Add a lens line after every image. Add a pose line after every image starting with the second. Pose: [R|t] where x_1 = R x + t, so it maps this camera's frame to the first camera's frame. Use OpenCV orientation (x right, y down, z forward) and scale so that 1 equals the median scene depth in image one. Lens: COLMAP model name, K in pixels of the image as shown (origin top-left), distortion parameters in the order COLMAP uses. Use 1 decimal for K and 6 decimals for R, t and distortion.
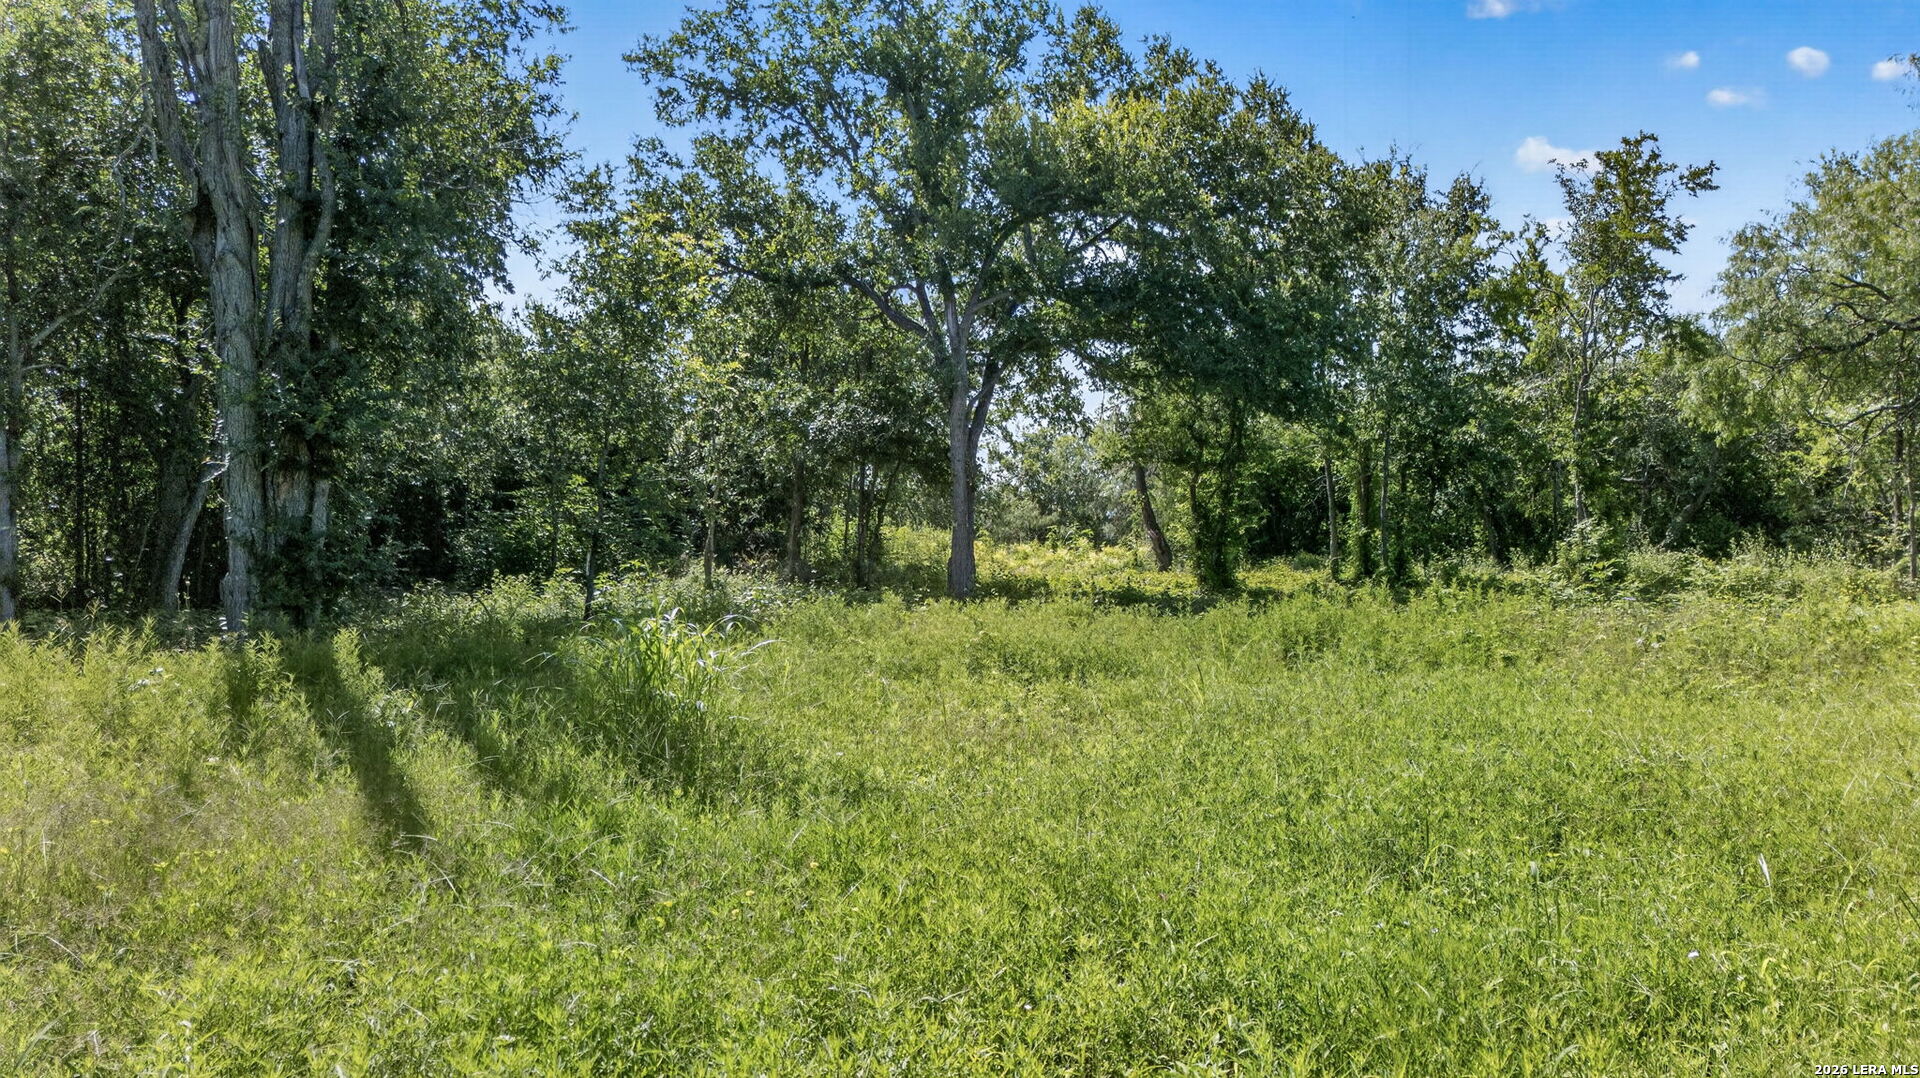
lens RADIAL K [[1370.3, 0, 960.0], [0, 1370.3, 539.0], [0, 0, 1]] dist [0.085383, -0.090543]
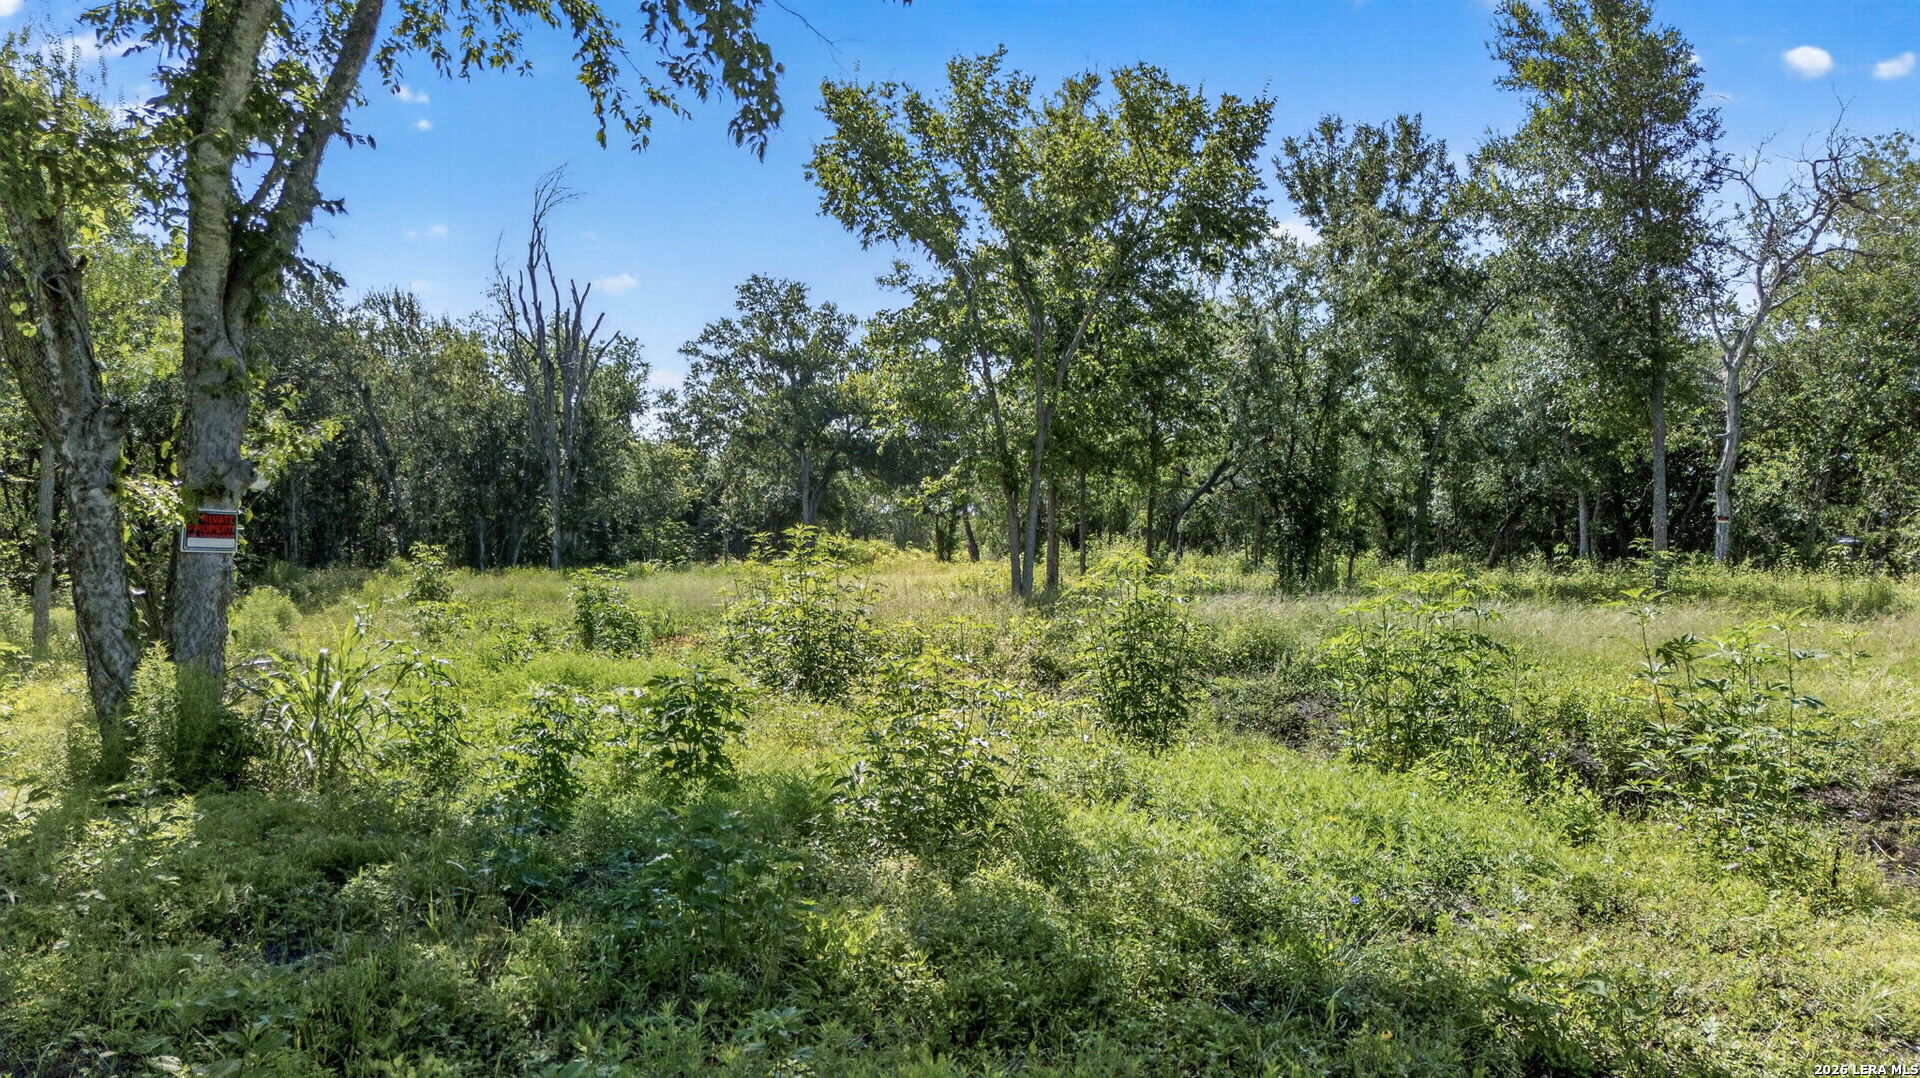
lens RADIAL K [[1370.3, 0, 960.0], [0, 1370.3, 539.0], [0, 0, 1]] dist [0.085383, -0.090543]
pose [[0.994176, -0.002716, -0.107731, 0.502526], [0.002179, 0.999985, -0.005100, -0.000896], [0.107743, 0.004836, 0.994167, -1.333257]]
